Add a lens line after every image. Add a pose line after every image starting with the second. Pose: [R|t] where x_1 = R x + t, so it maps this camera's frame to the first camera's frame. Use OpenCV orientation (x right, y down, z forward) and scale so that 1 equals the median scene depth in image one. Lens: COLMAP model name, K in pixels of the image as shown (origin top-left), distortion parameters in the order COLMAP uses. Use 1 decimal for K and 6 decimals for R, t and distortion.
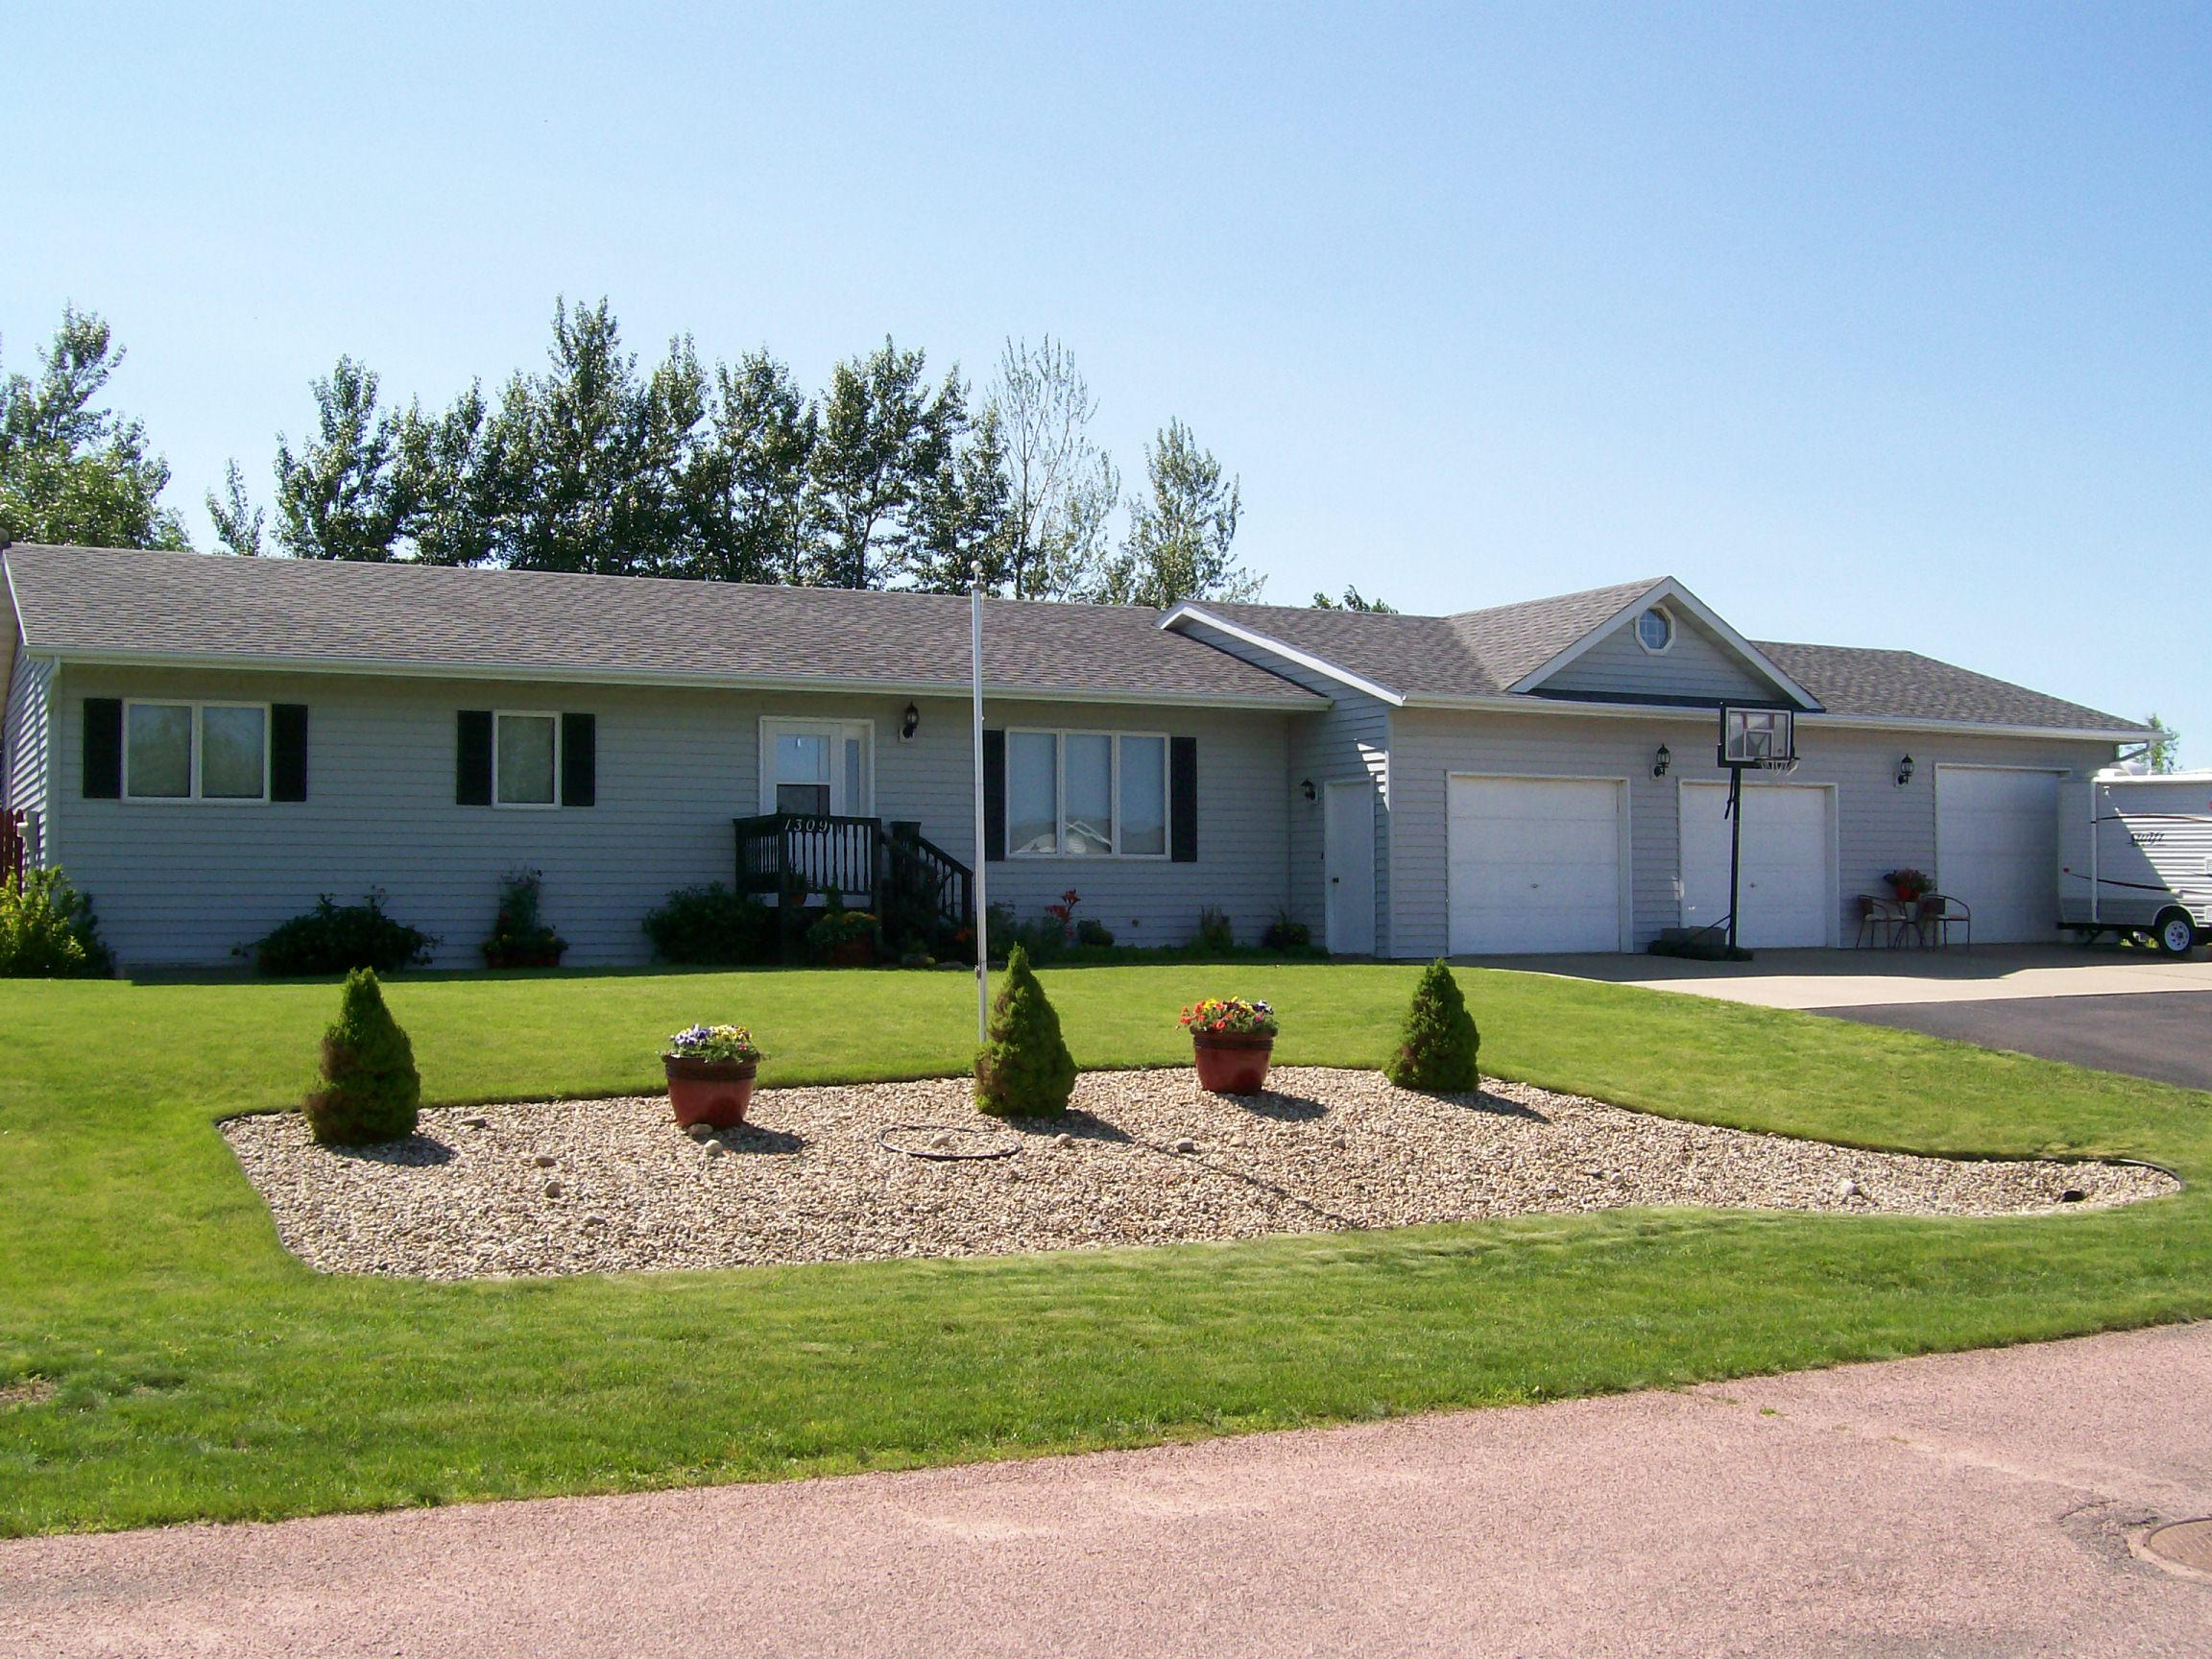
lens RADIAL K [[2398.2, 0, 1104.4], [0, 2398.2, 848.8], [0, 0, 1]] dist [-0.137851, 0.000000]
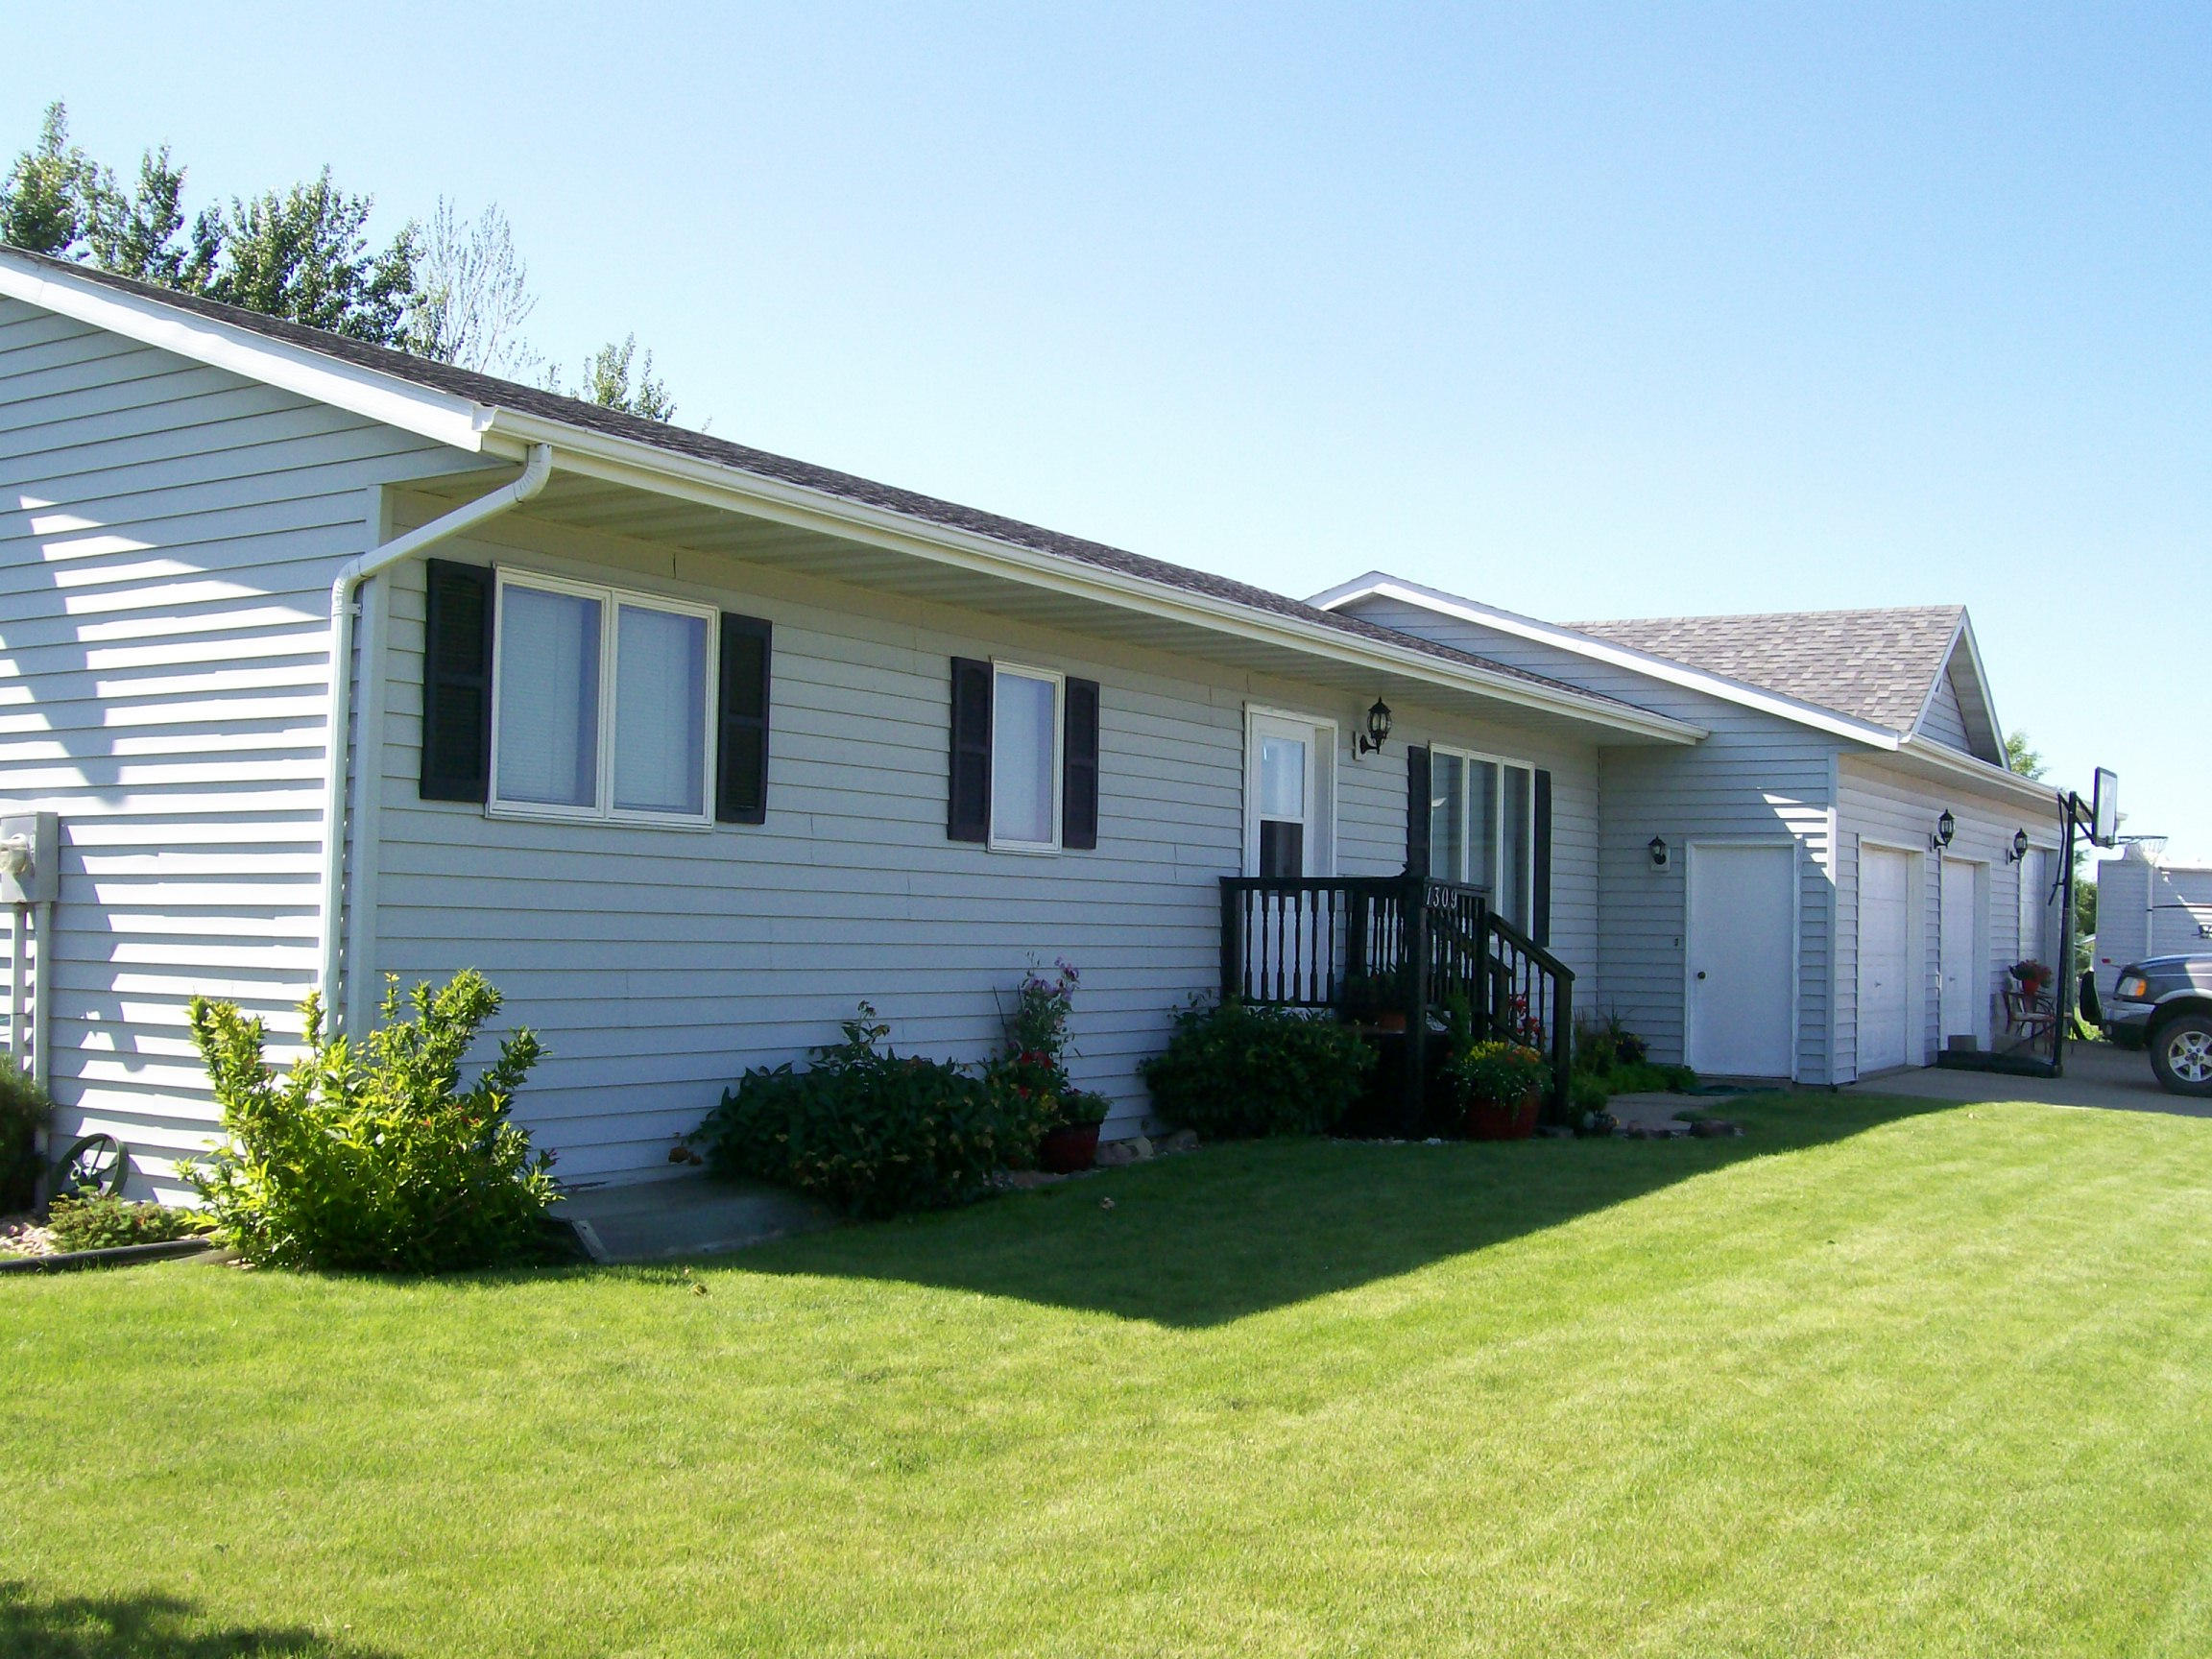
lens RADIAL K [[2398.2, 0, 1104.5], [0, 2398.2, 815.5], [0, 0, 1]] dist [-0.137851, 0.000000]
pose [[0.860954, 0.045981, 0.506600, -0.426409], [-0.037988, 0.998937, -0.026106, -0.009841], [-0.507262, 0.003231, 0.861786, 0.453056]]
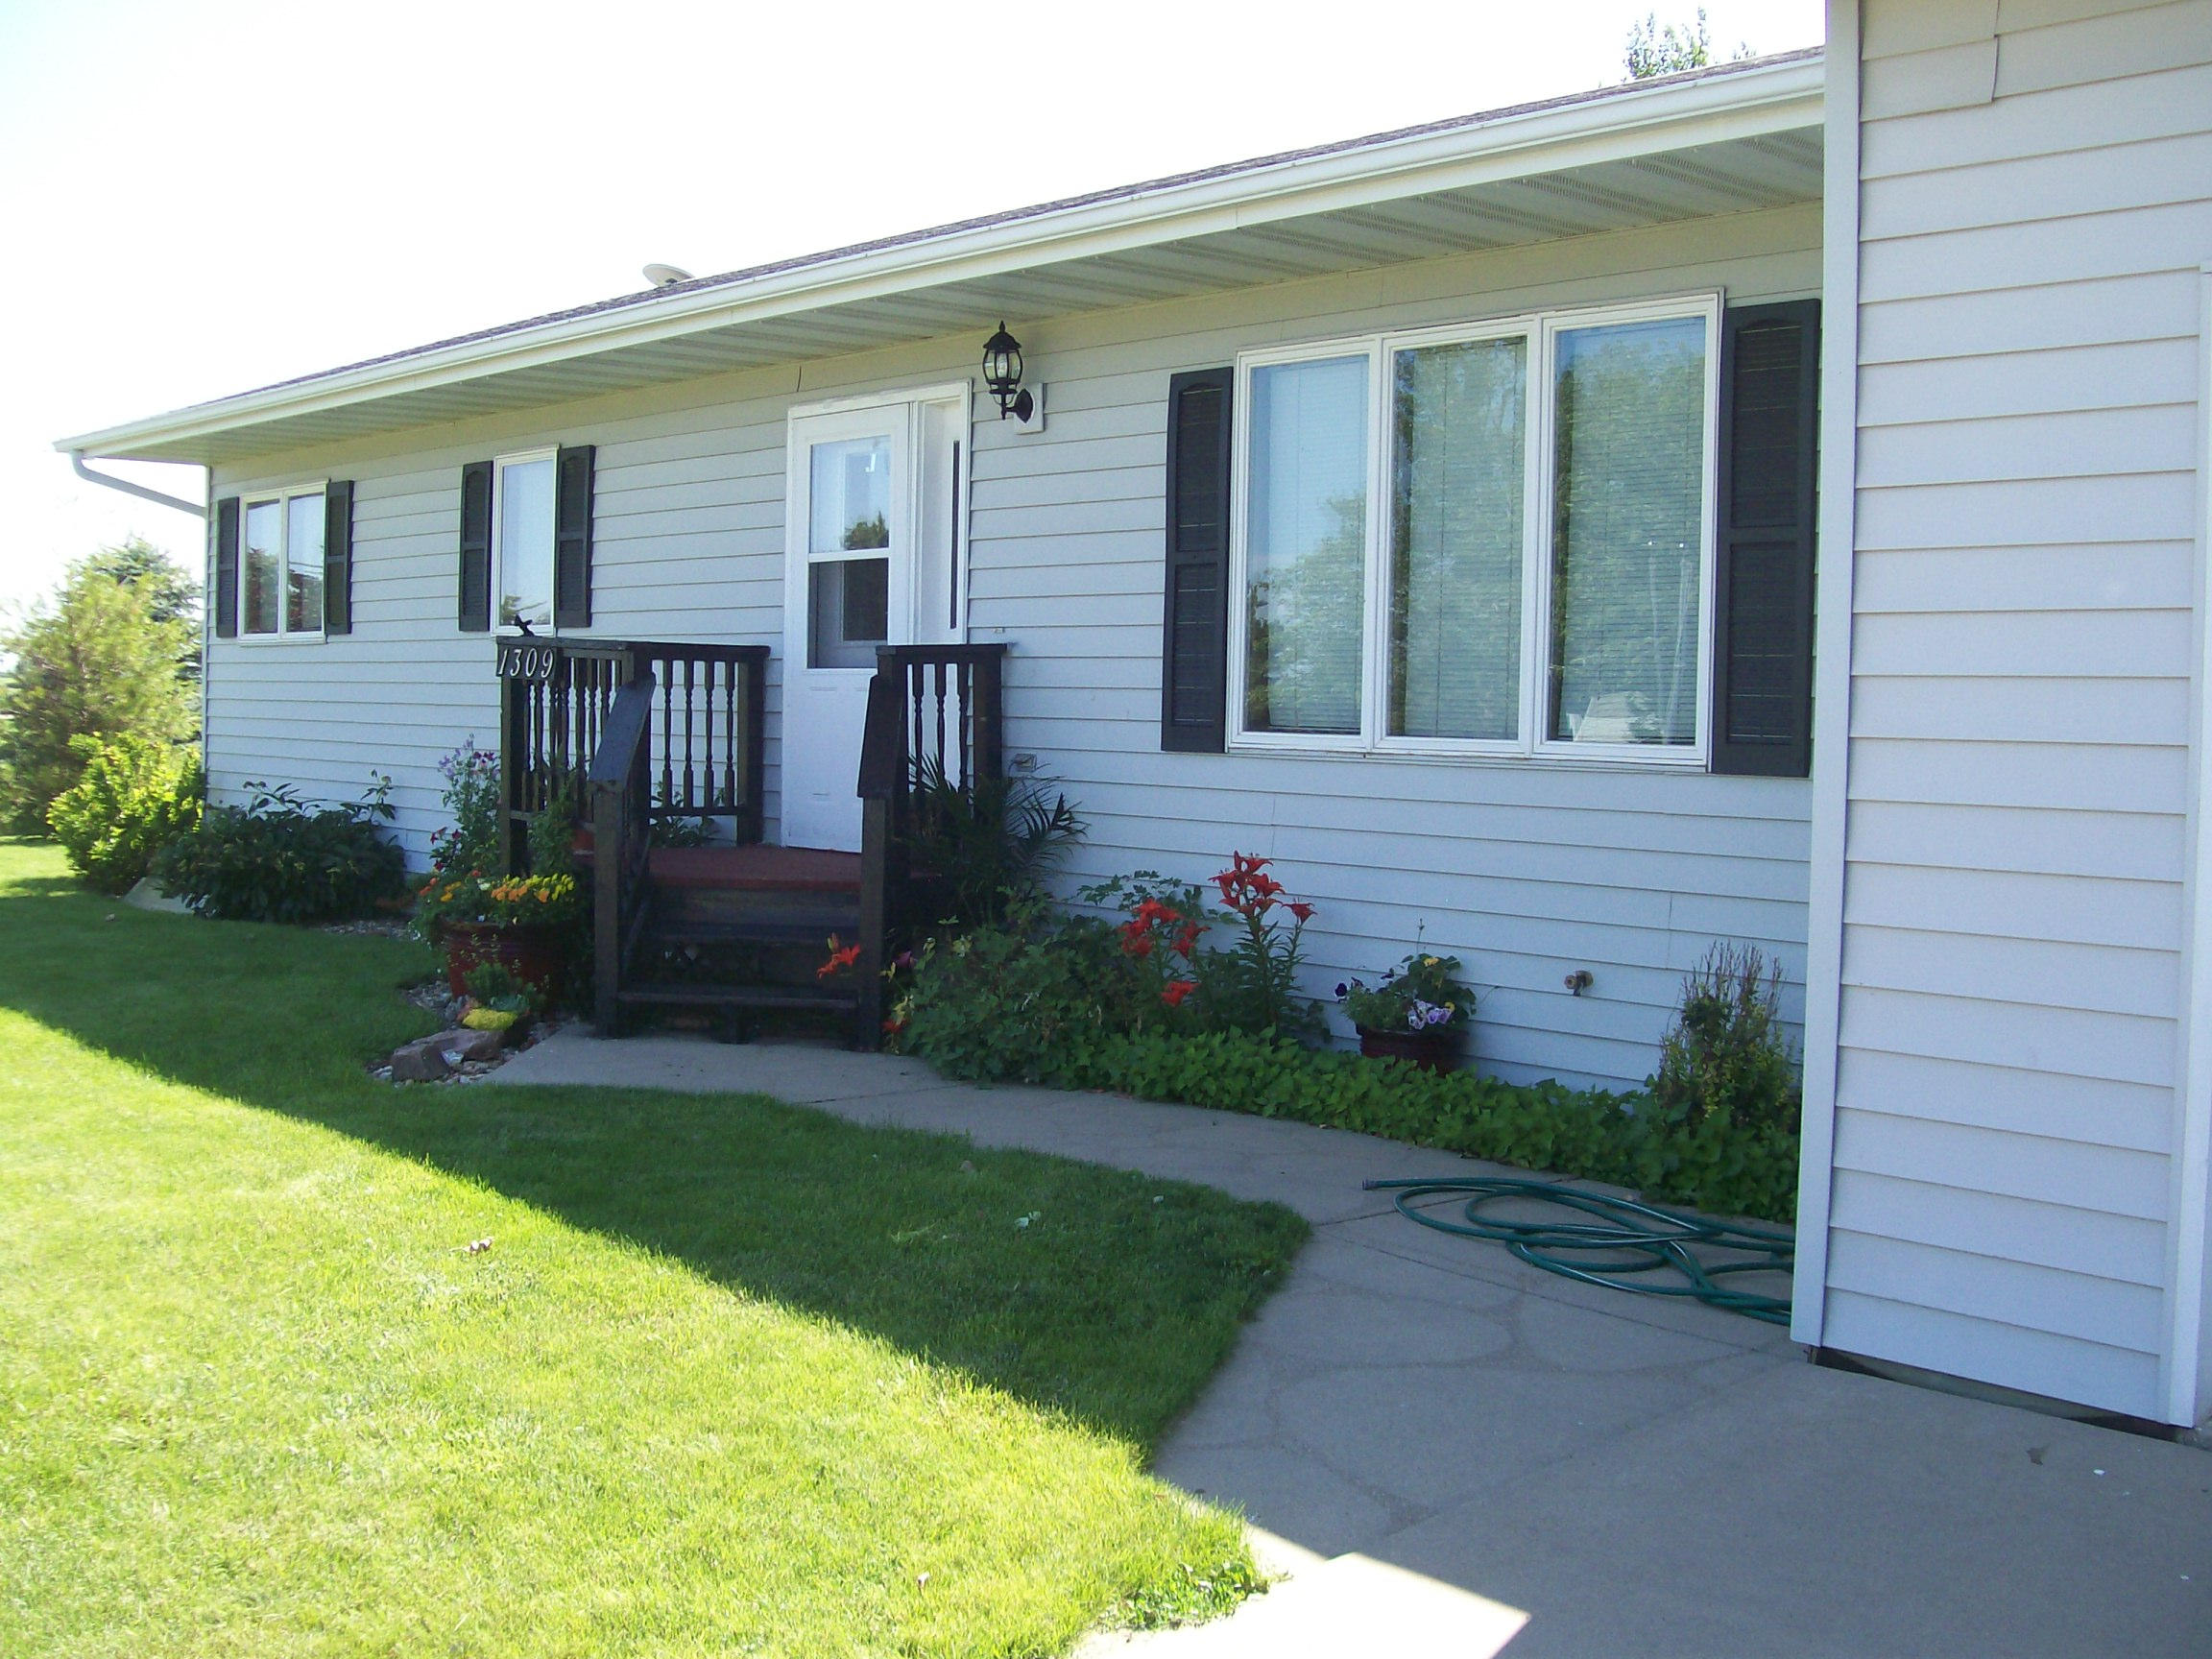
lens RADIAL K [[2381.1, 0, 1114.1], [0, 2381.1, 827.3], [0, 0, 1]] dist [-0.138647, 0.000000]
pose [[0.244598, 0.061837, -0.967651, 0.262446], [0.008110, 0.997799, 0.065813, -0.006429], [0.969591, -0.023945, 0.243558, 0.852742]]
